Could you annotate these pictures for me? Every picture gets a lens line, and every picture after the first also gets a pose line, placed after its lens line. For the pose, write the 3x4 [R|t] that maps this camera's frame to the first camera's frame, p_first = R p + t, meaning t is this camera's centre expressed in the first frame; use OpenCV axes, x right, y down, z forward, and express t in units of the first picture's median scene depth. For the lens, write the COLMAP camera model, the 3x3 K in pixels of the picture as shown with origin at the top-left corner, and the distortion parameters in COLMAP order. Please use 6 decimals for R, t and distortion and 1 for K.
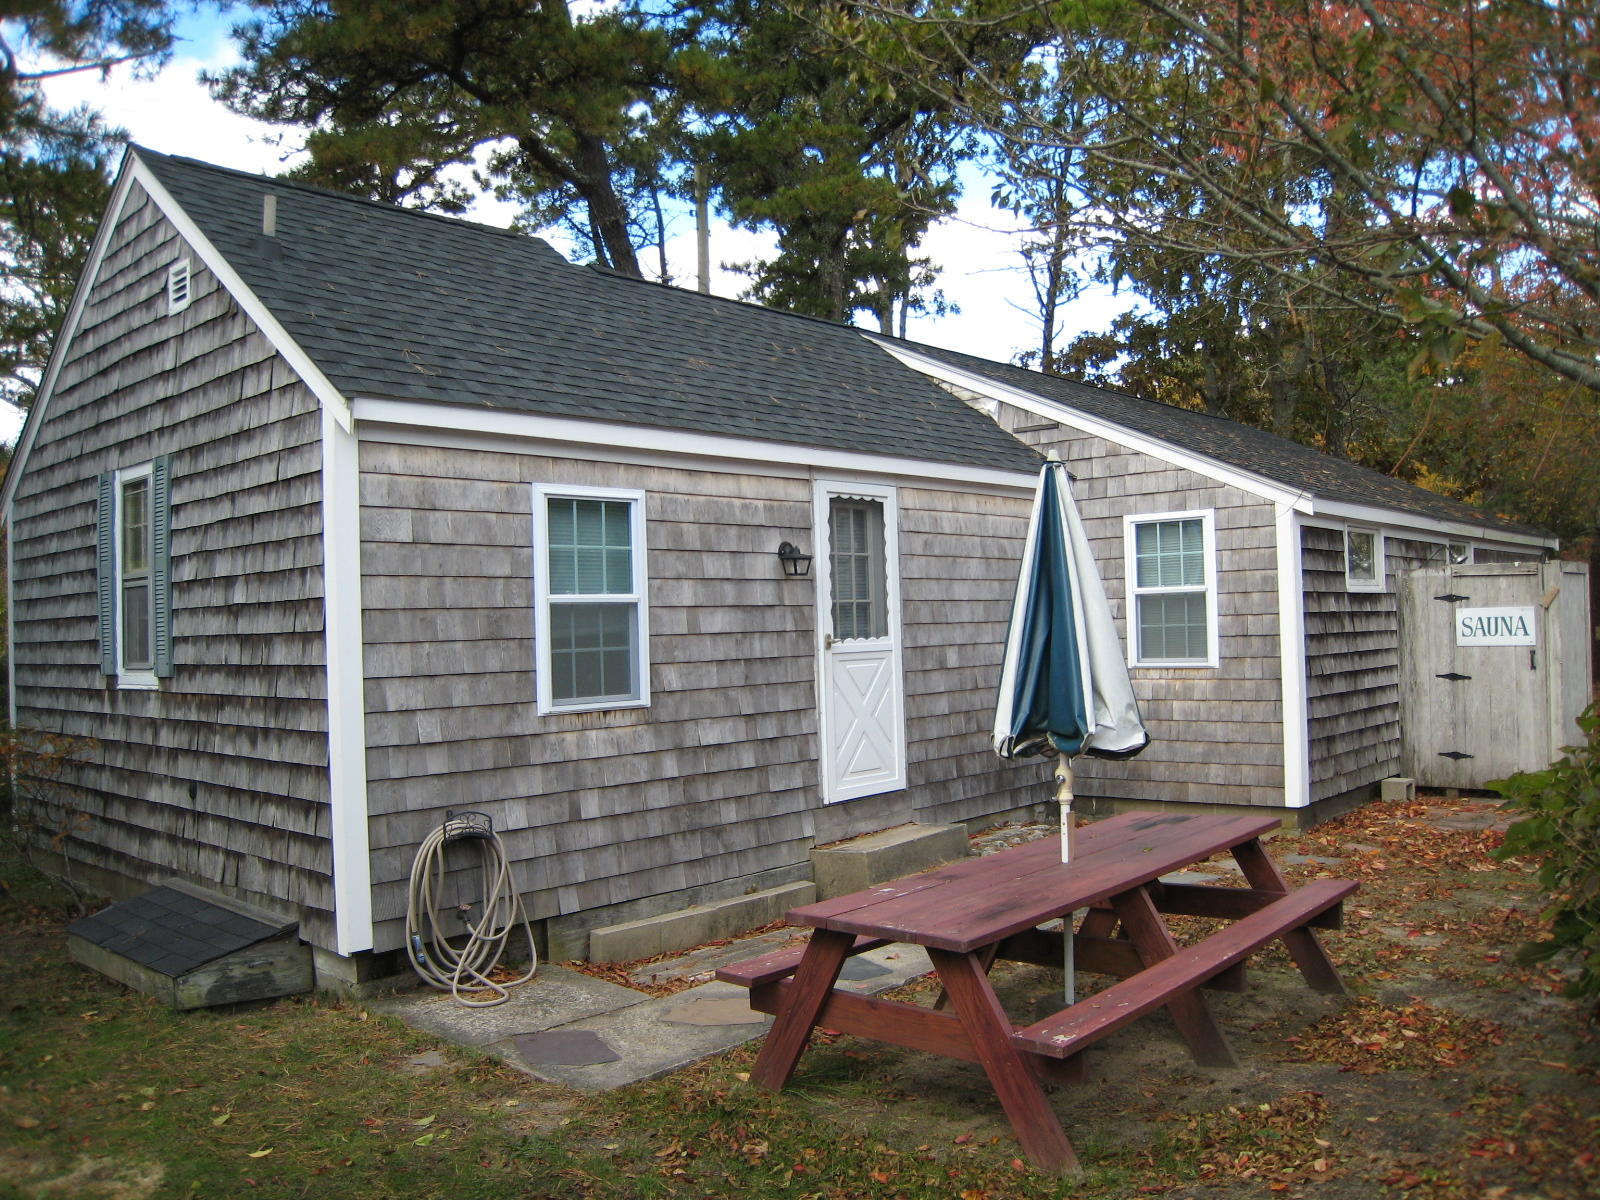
lens RADIAL K [[1317.7, 0, 800.3], [0, 1317.7, 627.1], [0, 0, 1]] dist [-0.166983, 0.112584]
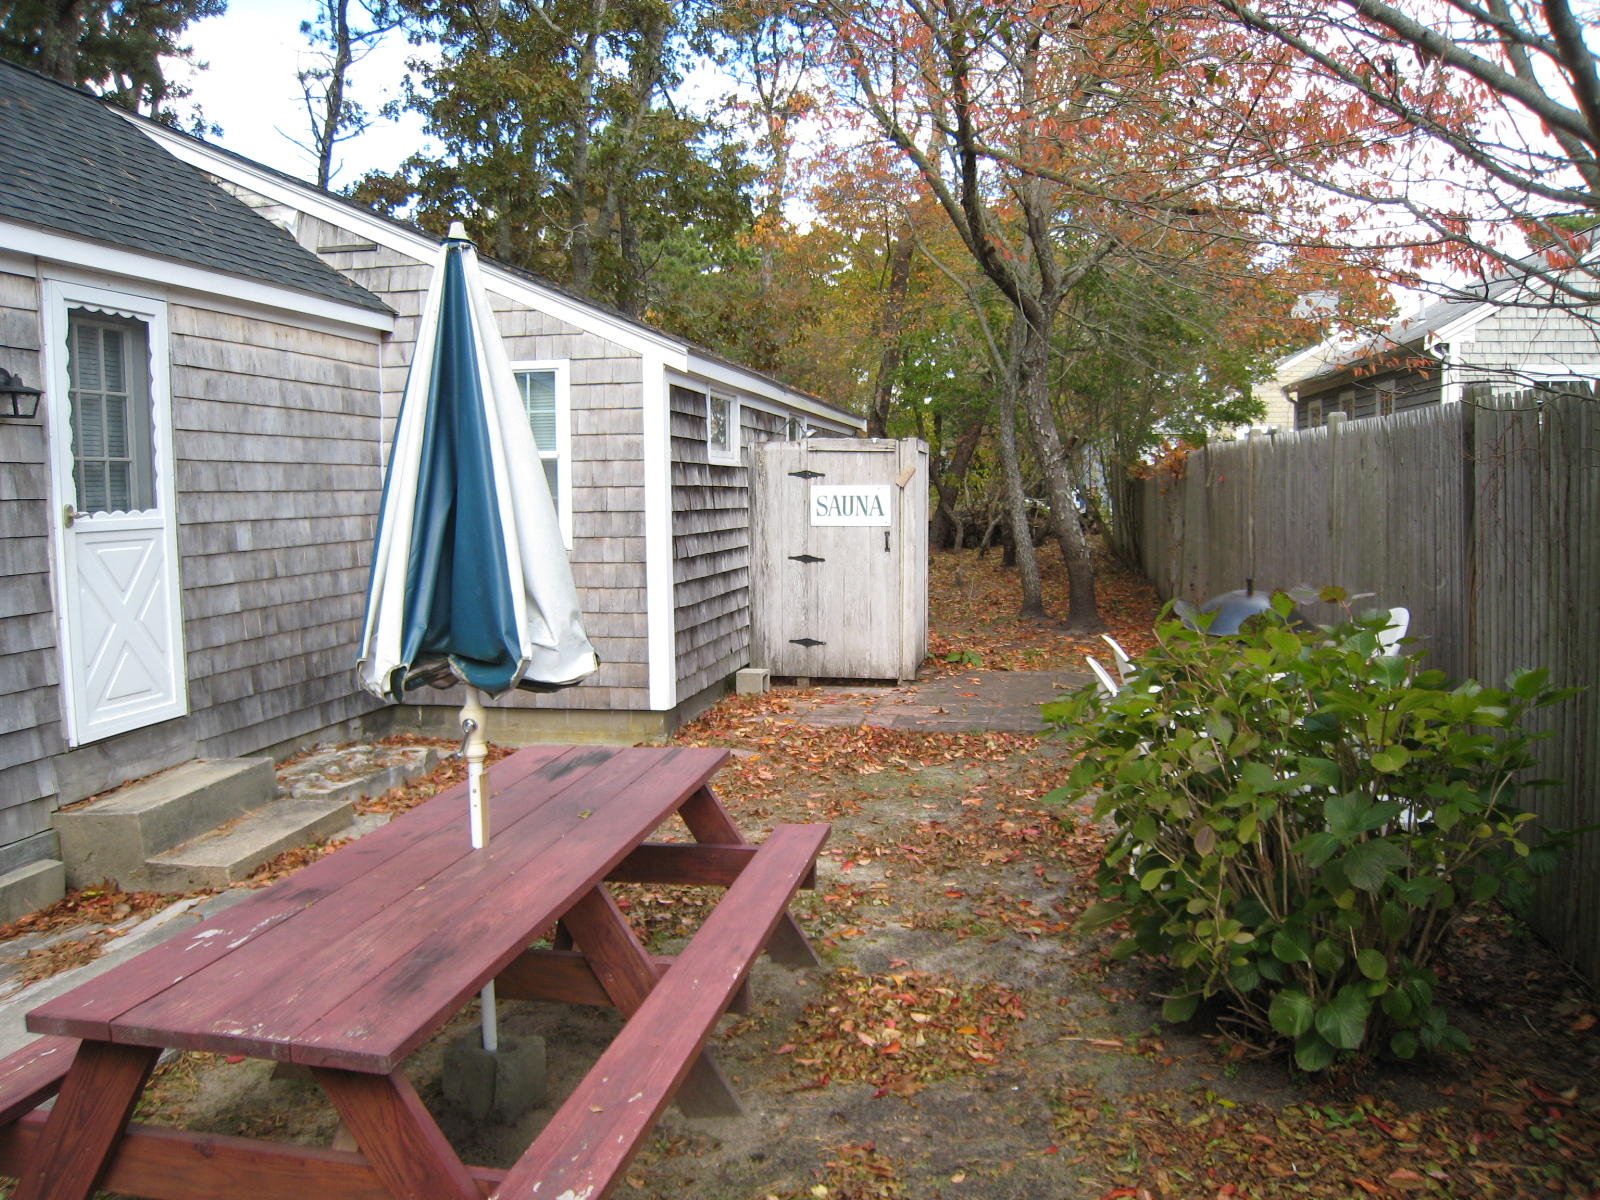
lens RADIAL K [[1317.7, 0, 800.3], [0, 1317.7, 627.1], [0, 0, 1]] dist [-0.166983, 0.112584]
pose [[0.849397, -0.032125, 0.526776, -0.002740], [-0.018245, 0.995762, 0.090145, 0.002217], [-0.527439, -0.086180, 0.845211, 0.201734]]
